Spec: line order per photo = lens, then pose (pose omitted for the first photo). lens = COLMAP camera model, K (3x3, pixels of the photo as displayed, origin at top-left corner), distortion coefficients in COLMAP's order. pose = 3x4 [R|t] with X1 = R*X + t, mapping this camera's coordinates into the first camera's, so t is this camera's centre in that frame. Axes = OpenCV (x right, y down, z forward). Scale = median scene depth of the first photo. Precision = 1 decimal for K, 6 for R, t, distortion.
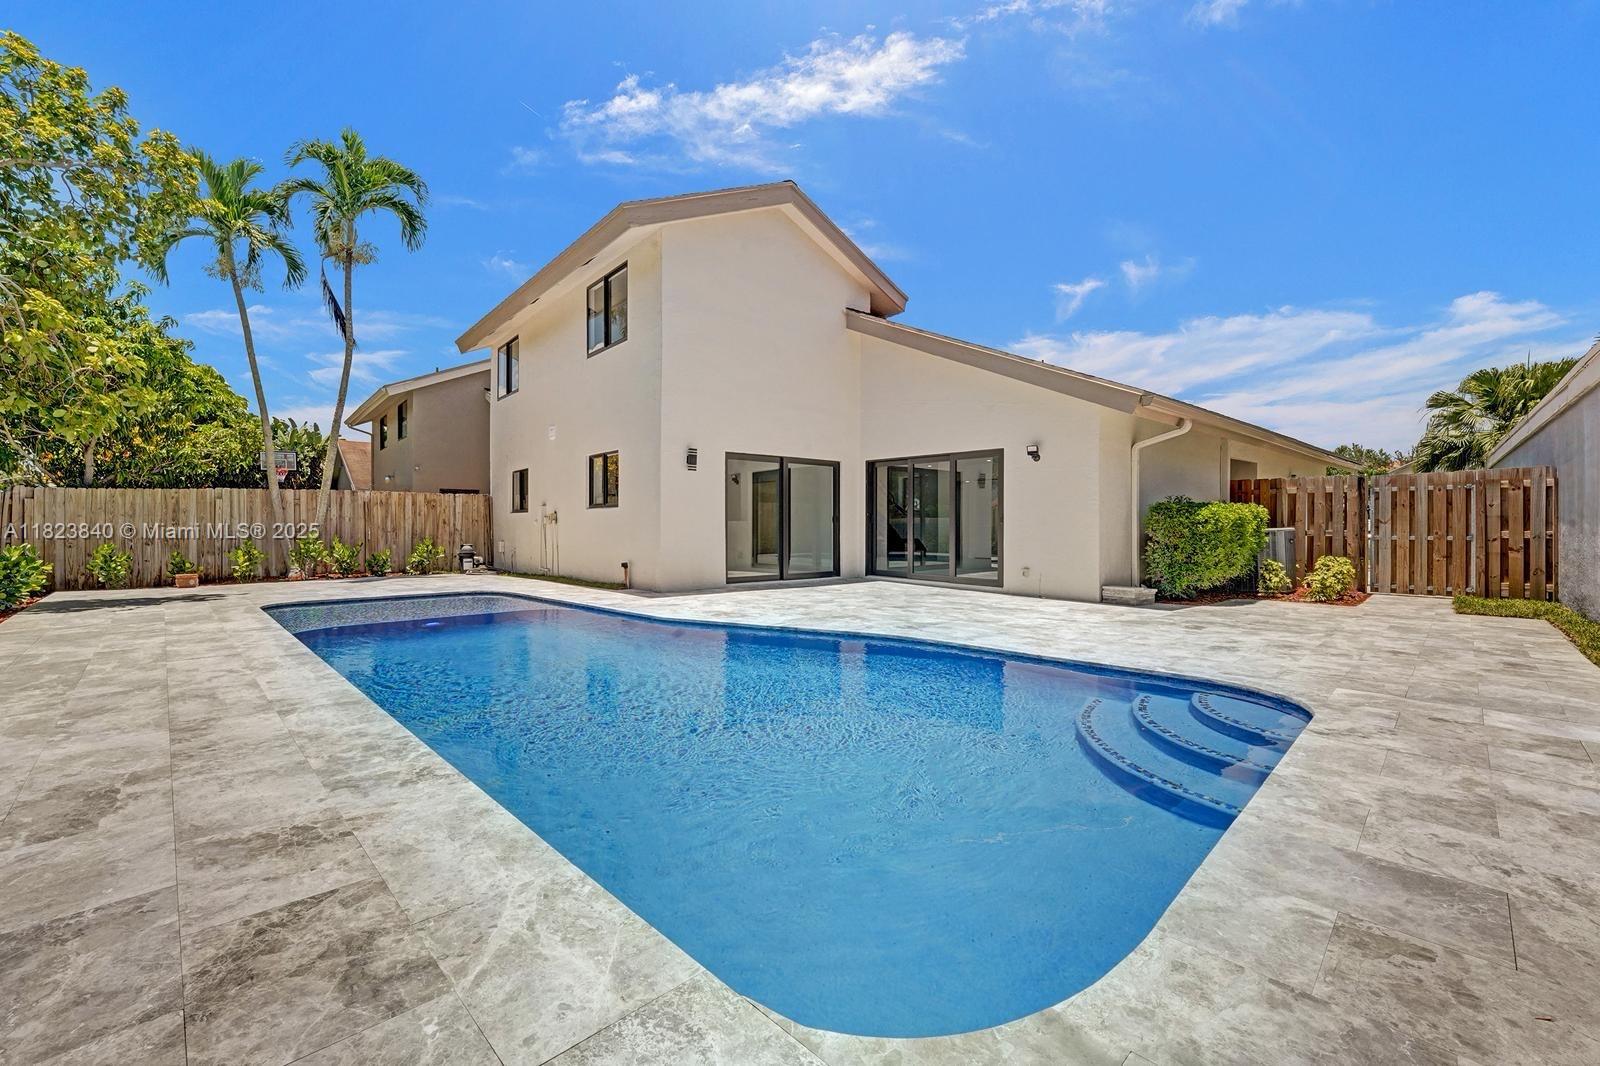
lens RADIAL K [[703.6, 0, 800.0], [0, 703.6, 533.0], [0, 0, 1]] dist [-0.031679, 0.000584]
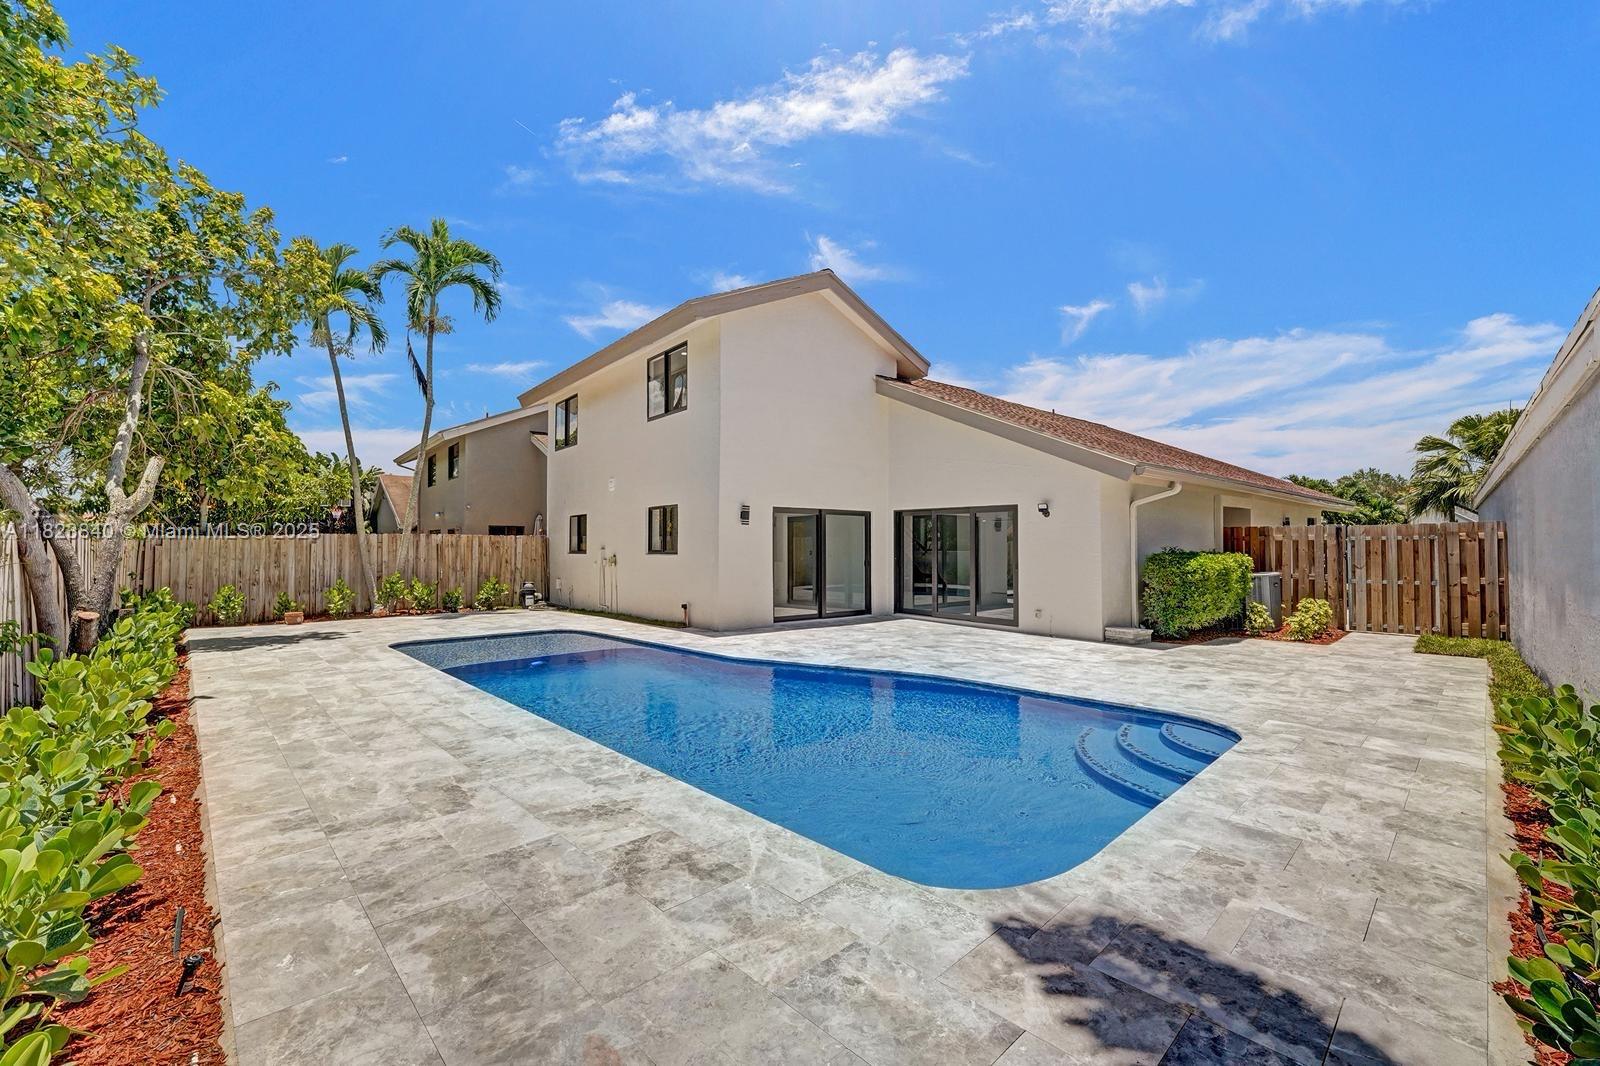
lens RADIAL K [[703.6, 0, 800.0], [0, 703.6, 533.0], [0, 0, 1]] dist [-0.031679, 0.000584]
pose [[0.999805, -0.001506, -0.019707, -0.041815], [0.000846, 0.999440, -0.033454, -0.036837], [0.019746, 0.033431, 0.999246, -0.147255]]
